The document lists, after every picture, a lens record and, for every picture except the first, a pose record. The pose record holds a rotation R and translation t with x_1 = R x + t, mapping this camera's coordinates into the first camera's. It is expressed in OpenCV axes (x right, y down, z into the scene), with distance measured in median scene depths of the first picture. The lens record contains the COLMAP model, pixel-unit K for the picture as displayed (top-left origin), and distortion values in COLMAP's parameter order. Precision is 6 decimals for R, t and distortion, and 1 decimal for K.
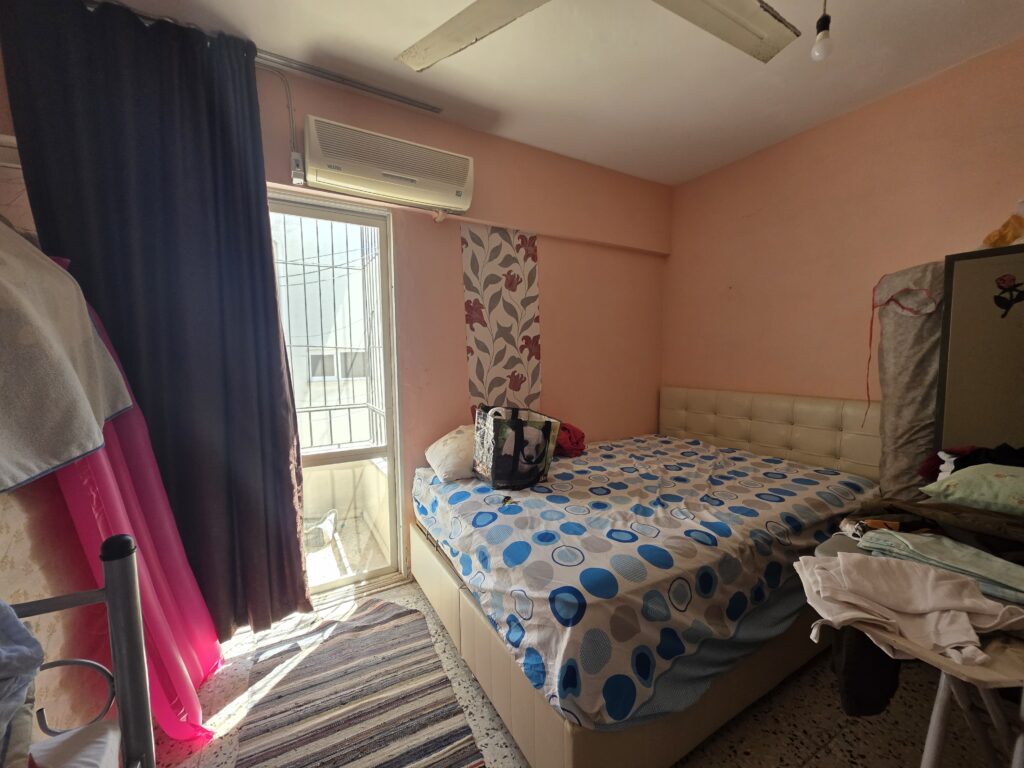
lens RADIAL K [[408.9, 0, 517.3], [0, 408.9, 388.9], [0, 0, 1]] dist [0.002243, 0.000583]
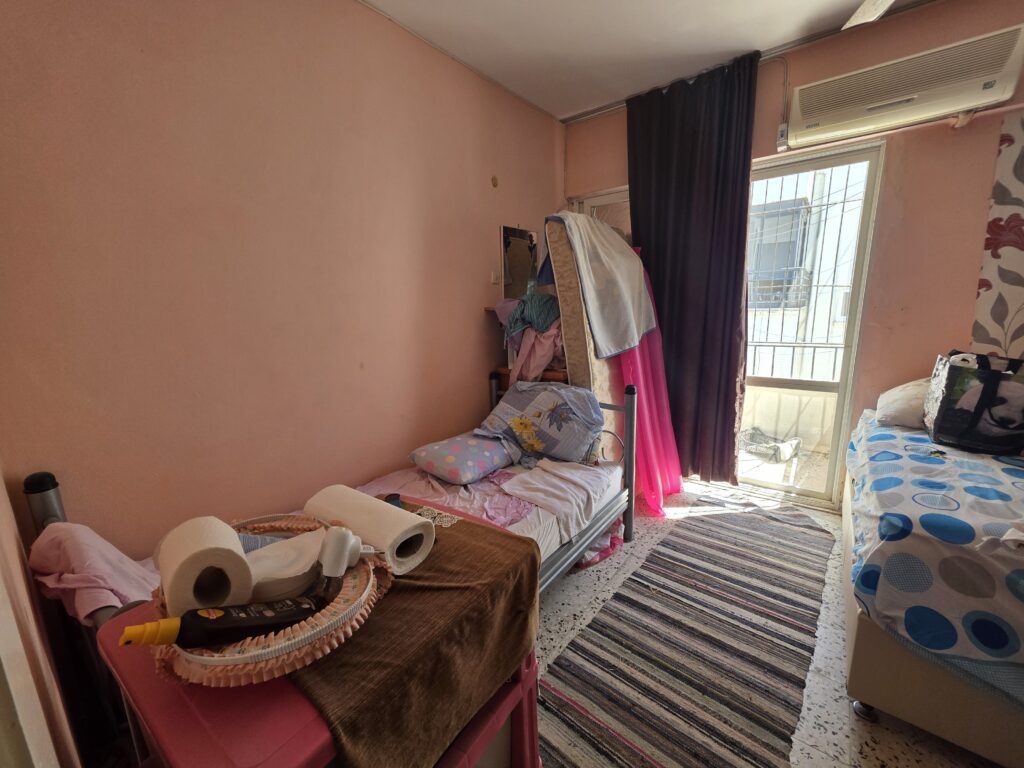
lens RADIAL K [[408.9, 0, 517.3], [0, 408.9, 388.9], [0, 0, 1]] dist [0.002243, 0.000583]
pose [[0.384958, 0.184569, -0.904291, 0.393724], [-0.049702, 0.982524, 0.179378, 0.010439], [0.921595, -0.024108, 0.387404, -0.206414]]
